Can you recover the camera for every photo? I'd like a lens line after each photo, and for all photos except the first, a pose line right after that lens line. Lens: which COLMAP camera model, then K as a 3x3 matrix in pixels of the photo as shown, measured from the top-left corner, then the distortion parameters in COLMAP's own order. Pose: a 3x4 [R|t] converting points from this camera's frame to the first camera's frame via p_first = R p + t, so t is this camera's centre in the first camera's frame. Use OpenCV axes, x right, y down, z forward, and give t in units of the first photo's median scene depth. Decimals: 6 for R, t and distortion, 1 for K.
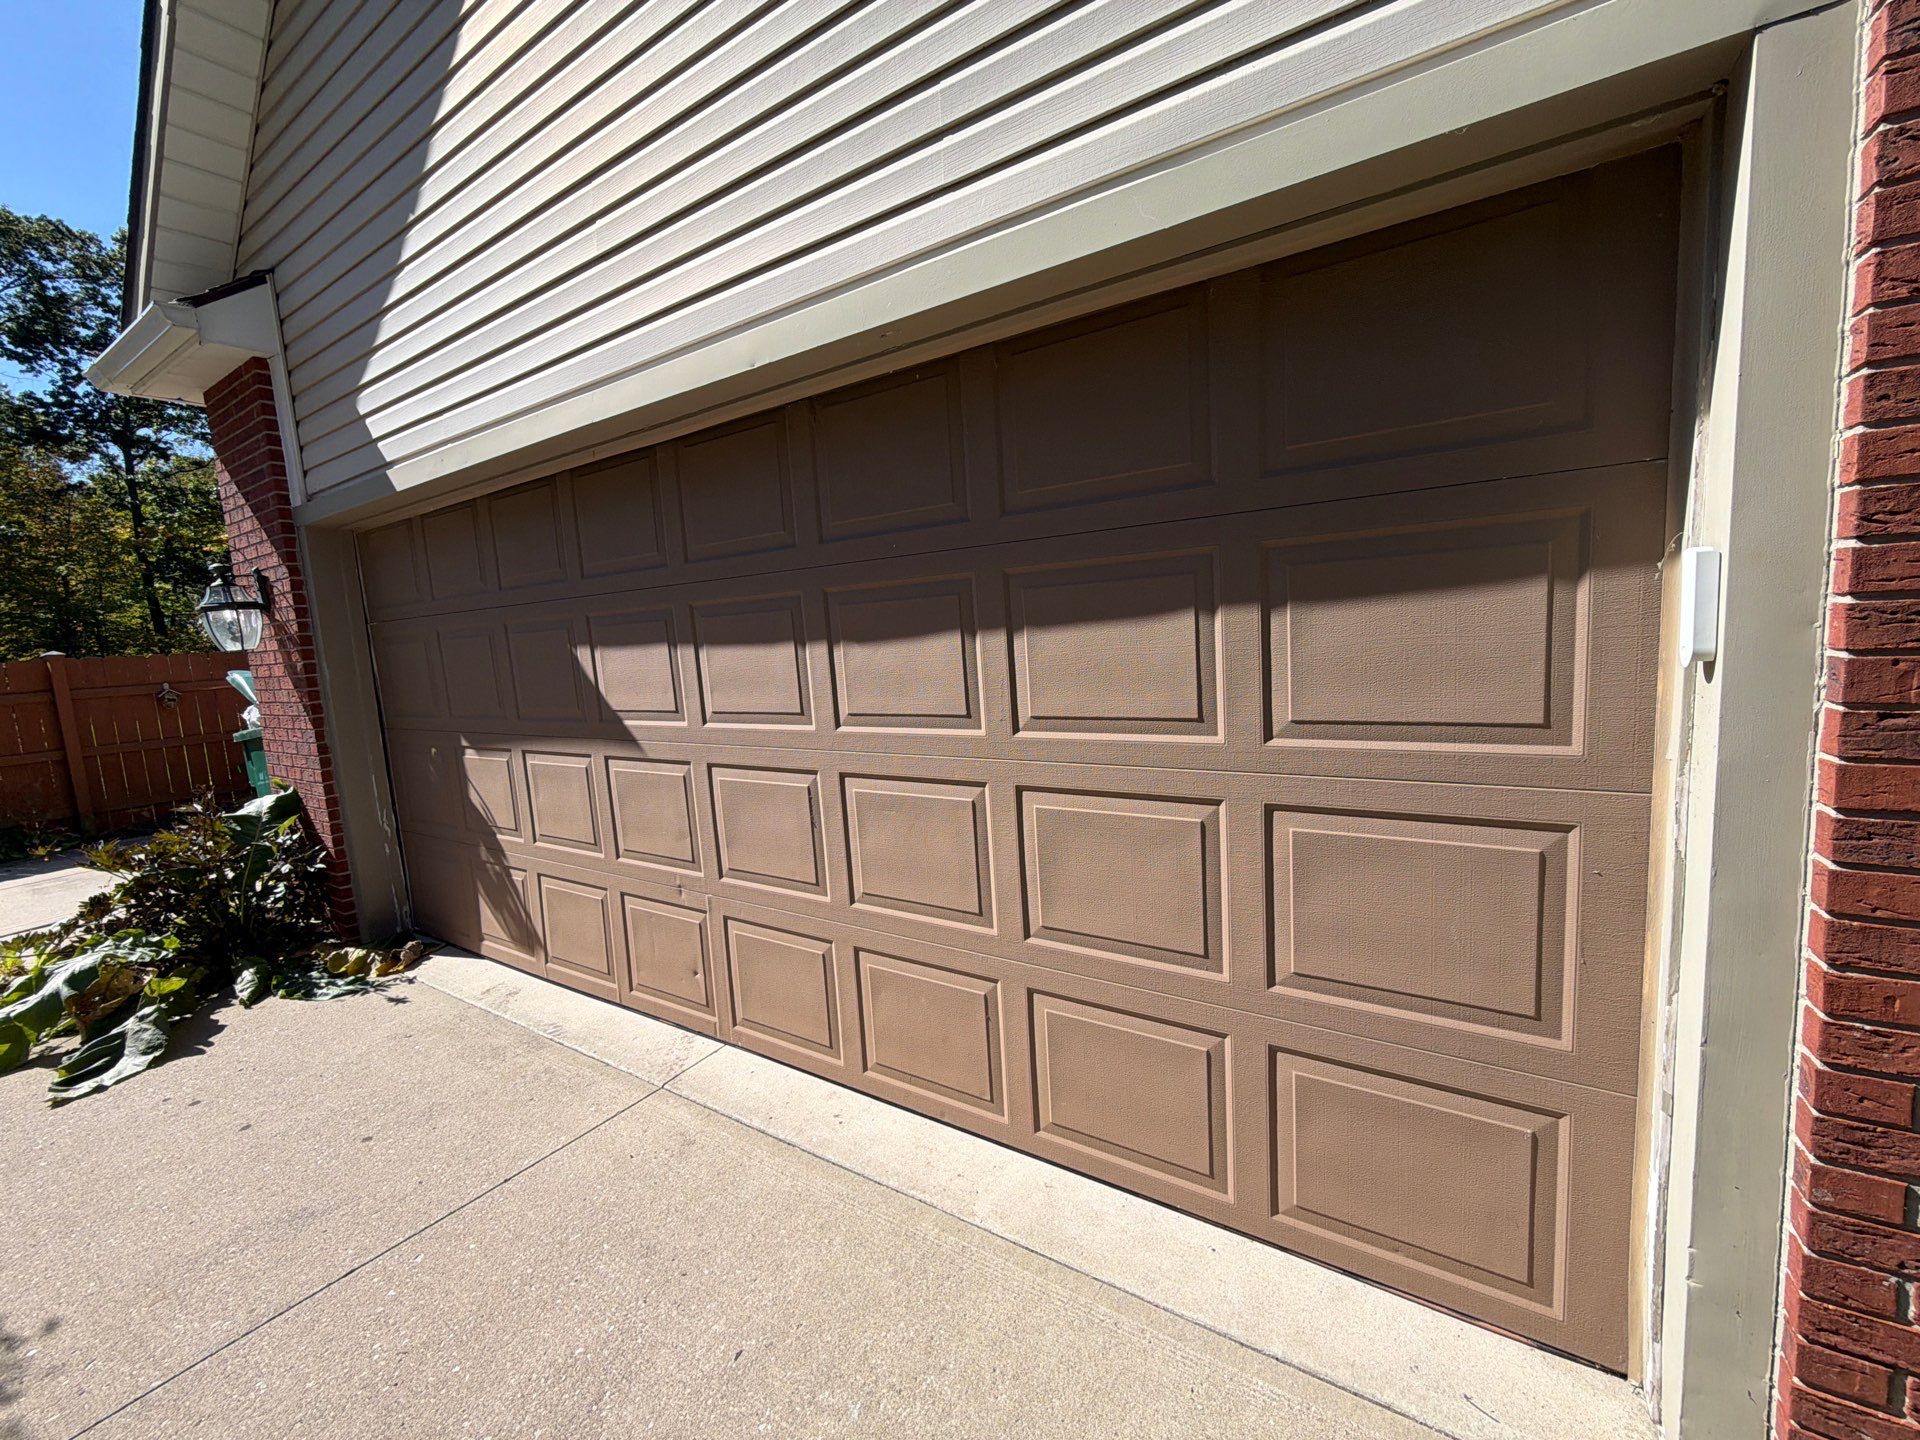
lens RADIAL K [[793.4, 0, 959.8], [0, 793.4, 710.8], [0, 0, 1]] dist [0.000754, -0.000120]
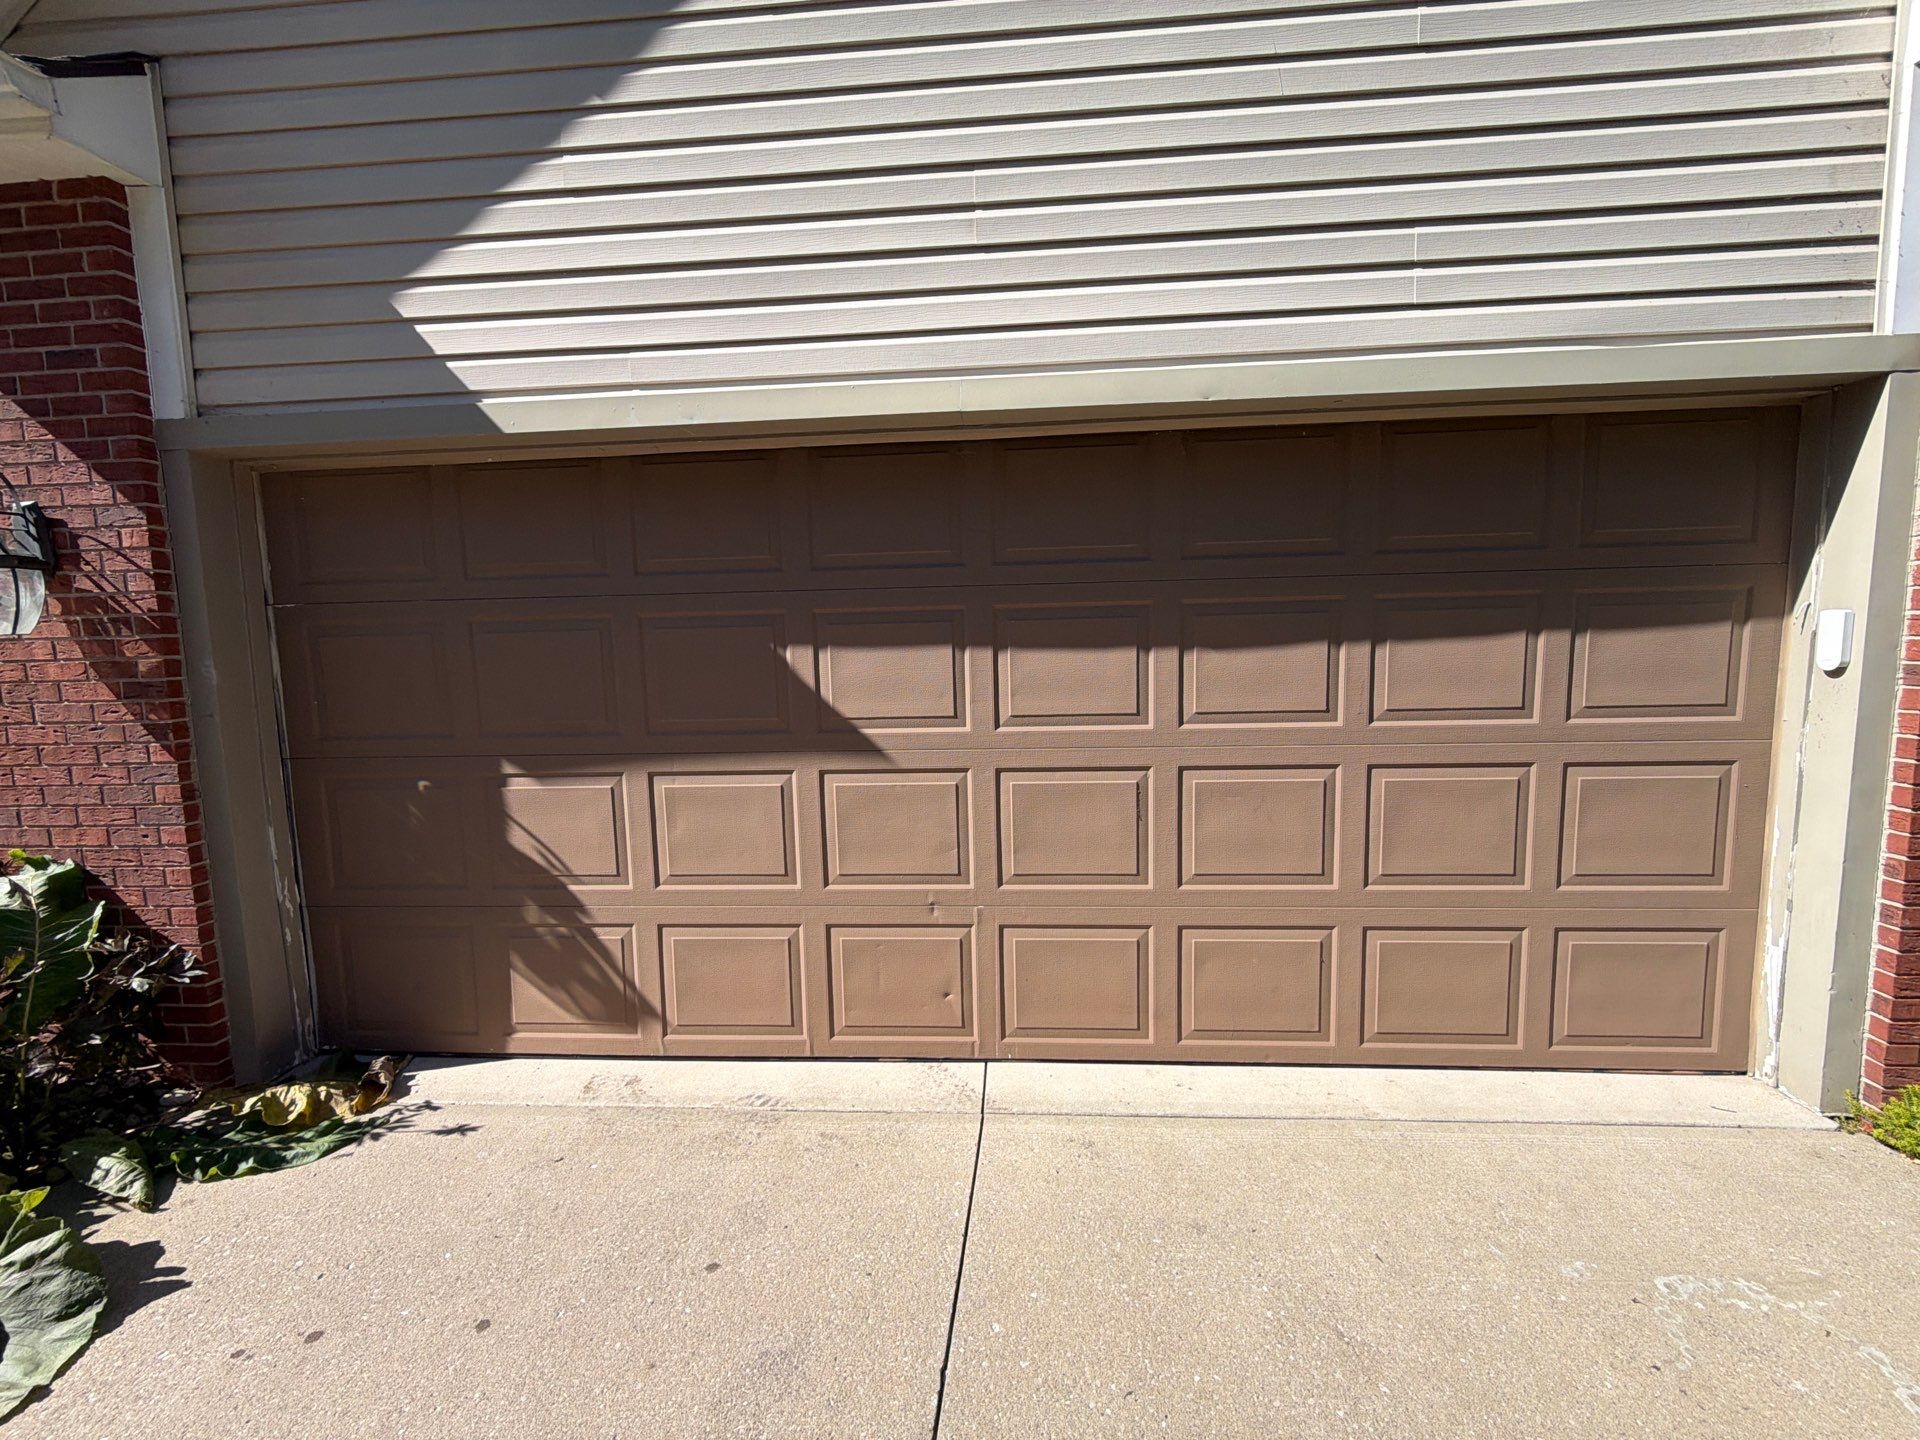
lens RADIAL K [[760.6, 0, 1050.3], [0, 760.6, 705.1], [0, 0, 1]] dist [-0.000594, -0.000084]
pose [[0.863995, -0.000773, 0.503500, -0.673357], [0.023503, 0.998971, -0.038796, 0.023593], [-0.502952, 0.045353, 0.863124, 0.138245]]
